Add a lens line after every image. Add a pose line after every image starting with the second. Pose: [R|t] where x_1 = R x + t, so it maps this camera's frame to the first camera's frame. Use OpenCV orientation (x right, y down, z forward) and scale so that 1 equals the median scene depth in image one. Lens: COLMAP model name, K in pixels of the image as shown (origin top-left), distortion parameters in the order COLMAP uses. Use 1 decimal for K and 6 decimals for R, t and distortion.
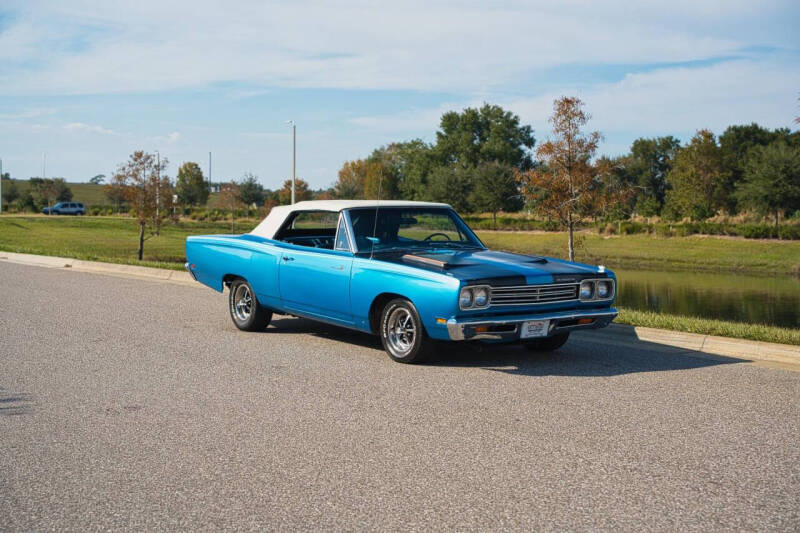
lens RADIAL K [[1255.3, 0, 400.0], [0, 1255.3, 266.5], [0, 0, 1]] dist [0.235788, 0.561247]
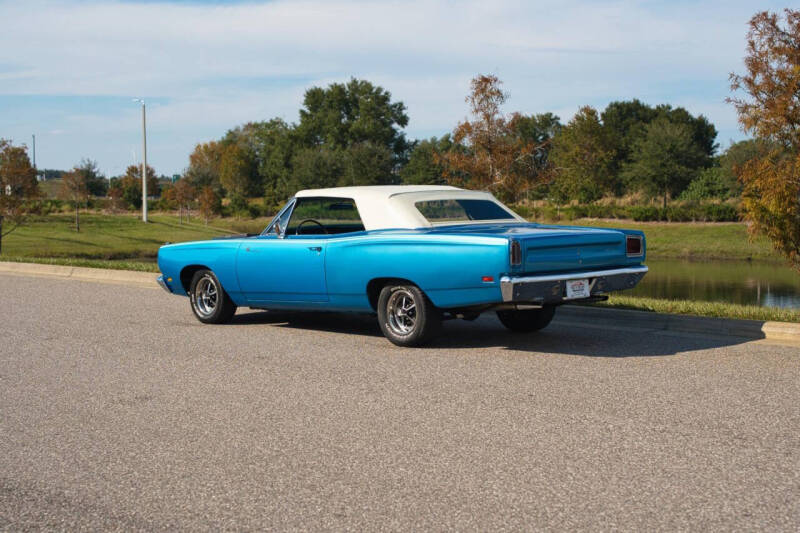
lens RADIAL K [[1414.5, 0, 400.0], [0, 1414.5, 266.5], [0, 0, 1]] dist [0.158319, 0.154445]
pose [[0.993343, -0.024745, 0.112507, -0.018781], [0.024229, 0.999689, 0.005953, 0.000807], [-0.112620, -0.003187, 0.993633, -0.019166]]
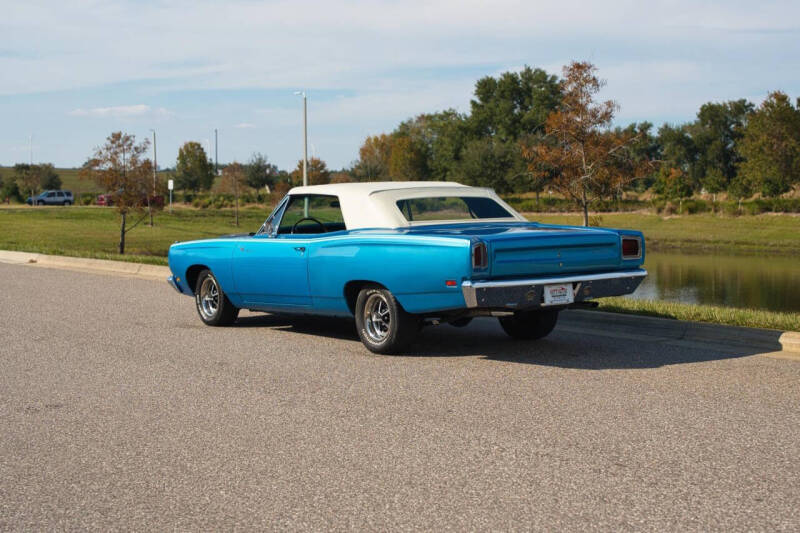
lens RADIAL K [[1458.8, 0, 400.0], [0, 1458.8, 266.5], [0, 0, 1]] dist [0.182056, 0.194429]
pose [[0.999293, -0.018868, -0.032504, 0.012398], [0.019078, 0.999799, 0.006160, 0.000608], [0.032381, -0.006776, 0.999453, -0.014095]]
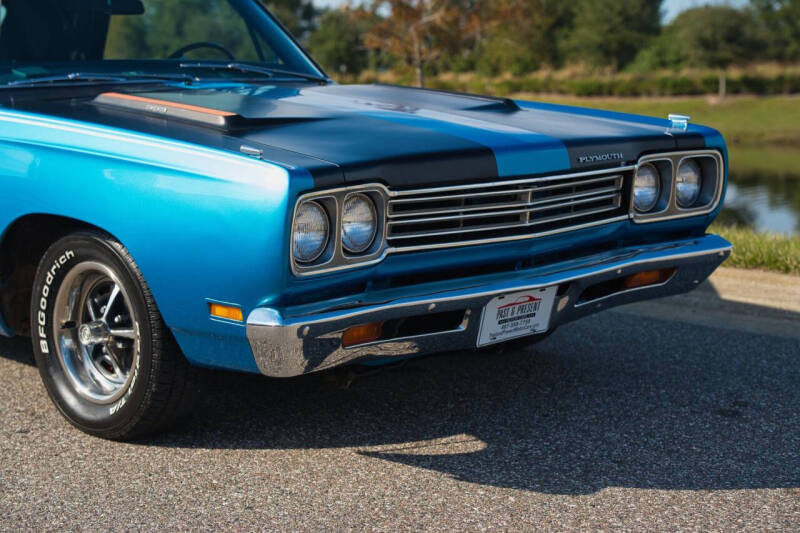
lens RADIAL K [[1392.2, 0, 367.3], [0, 1392.2, 267.9], [0, 0, 1]] dist [0.247380, 0.822674]
pose [[0.988839, -0.036178, 0.144531, 0.003116], [0.023015, 0.995518, 0.091728, 0.000701], [-0.147202, -0.087378, 0.985239, 0.111336]]
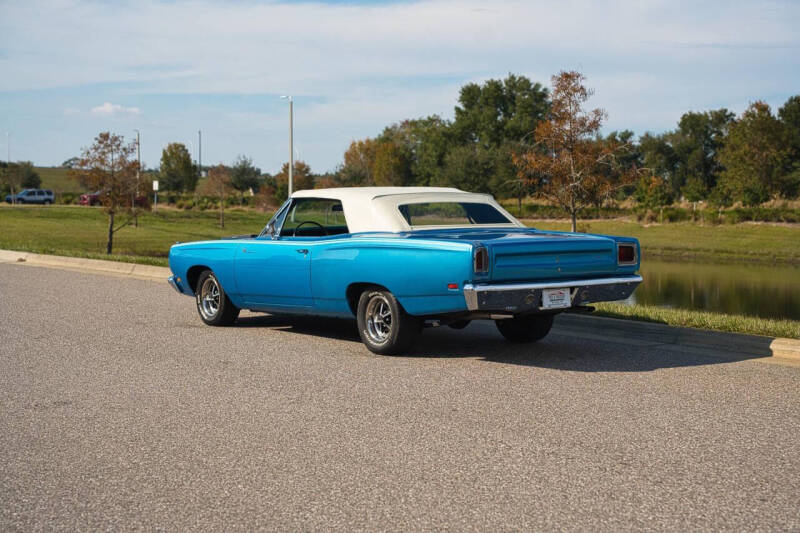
lens RADIAL K [[1446.3, 0, 414.4], [0, 1446.3, 266.7], [0, 0, 1]] dist [0.327217, 0.945738]
pose [[0.999948, -0.006121, -0.008182, 0.009525], [0.006152, 0.999974, 0.003762, 0.000679], [0.008159, -0.003812, 0.999959, -0.017557]]
